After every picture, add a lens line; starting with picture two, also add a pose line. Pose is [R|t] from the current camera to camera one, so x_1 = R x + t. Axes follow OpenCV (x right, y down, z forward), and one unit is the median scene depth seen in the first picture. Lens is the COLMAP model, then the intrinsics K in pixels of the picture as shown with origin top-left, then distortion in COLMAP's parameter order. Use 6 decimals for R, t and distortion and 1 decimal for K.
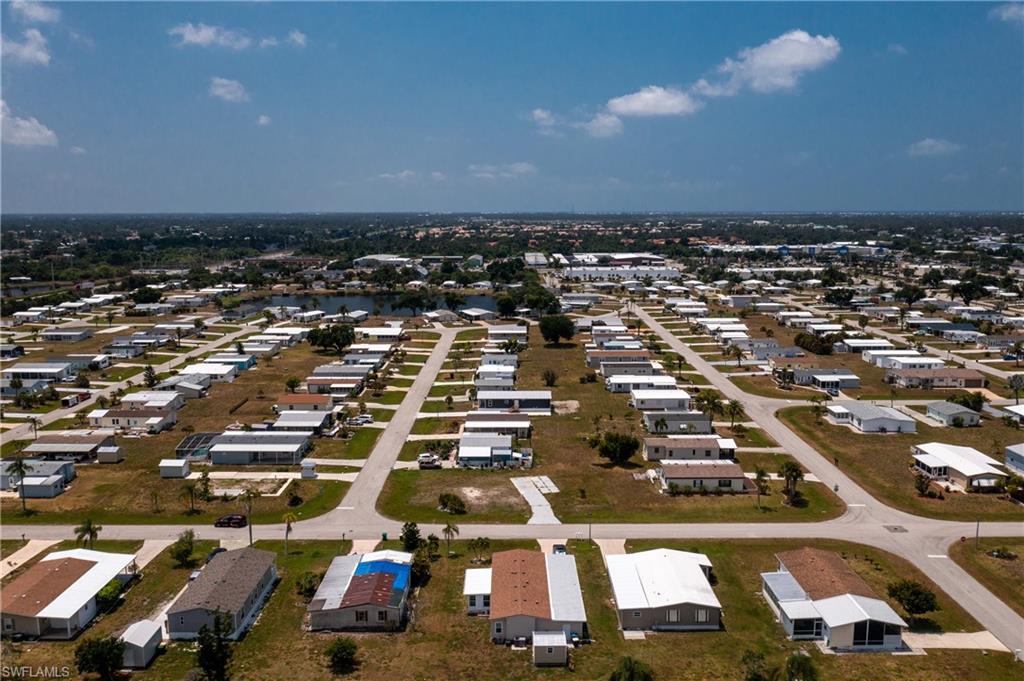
lens RADIAL K [[823.1, 0, 512.0], [0, 823.1, 340.5], [0, 0, 1]] dist [-0.005639, -0.008658]
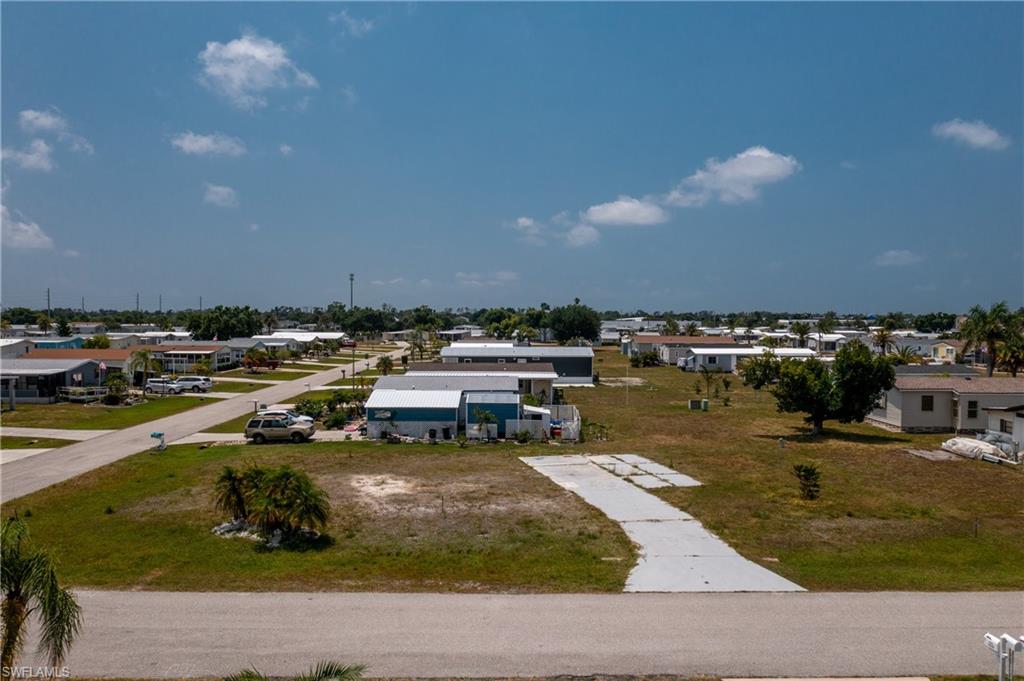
lens RADIAL K [[820.7, 0, 512.0], [0, 820.7, 340.5], [0, 0, 1]] dist [-0.008711, -0.001634]
pose [[0.999876, 0.007335, 0.013946, -0.009355], [-0.005501, 0.991860, -0.127213, 0.157819], [-0.014766, 0.127120, 0.991777, 0.669075]]
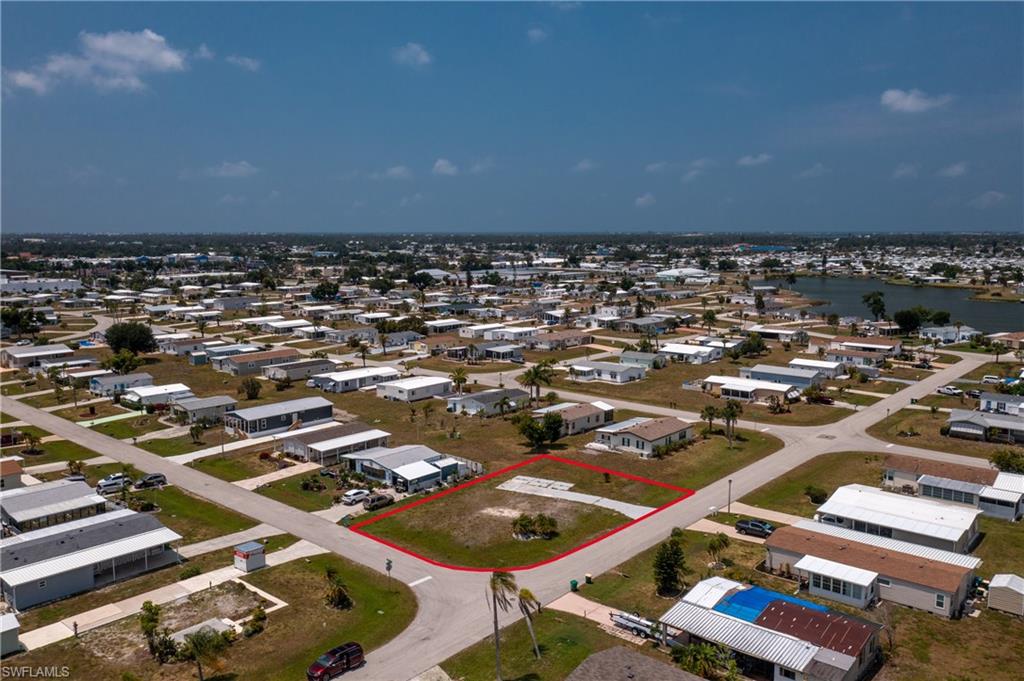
lens RADIAL K [[813.7, 0, 512.0], [0, 813.7, 340.5], [0, 0, 1]] dist [-0.003873, -0.001644]
pose [[0.655457, -0.097743, 0.748881, -0.528801], [0.115638, 0.992886, 0.028379, 0.010902], [-0.746327, 0.067998, 0.662097, 0.461754]]
